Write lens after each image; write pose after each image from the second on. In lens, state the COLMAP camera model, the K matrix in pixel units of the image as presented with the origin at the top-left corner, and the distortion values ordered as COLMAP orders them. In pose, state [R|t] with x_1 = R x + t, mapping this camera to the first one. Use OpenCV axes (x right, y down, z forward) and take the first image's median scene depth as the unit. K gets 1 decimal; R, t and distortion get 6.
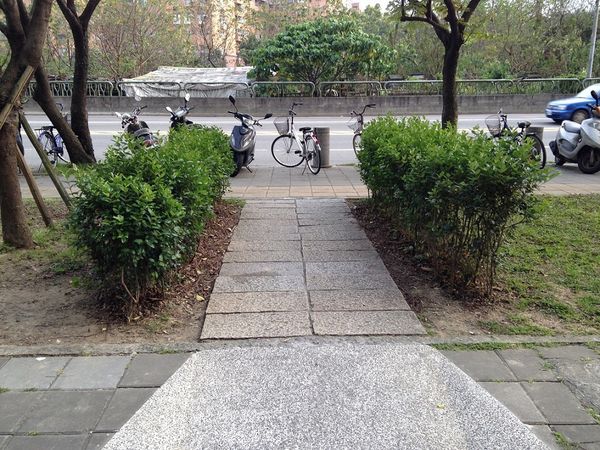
lens RADIAL K [[574.6, 0, 298.7], [0, 574.6, 223.4], [0, 0, 1]] dist [0.032816, 0.000000]
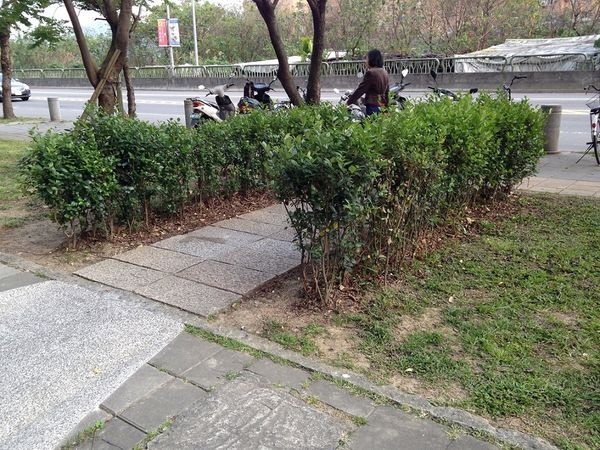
lens RADIAL K [[574.6, 0, 298.7], [0, 574.6, 227.6], [0, 0, 1]] dist [0.032816, 0.000000]
pose [[0.762489, 0.150130, -0.629342, 0.171020], [-0.122090, 0.988618, 0.087916, -0.011032], [0.635378, 0.009801, 0.772139, 0.064580]]
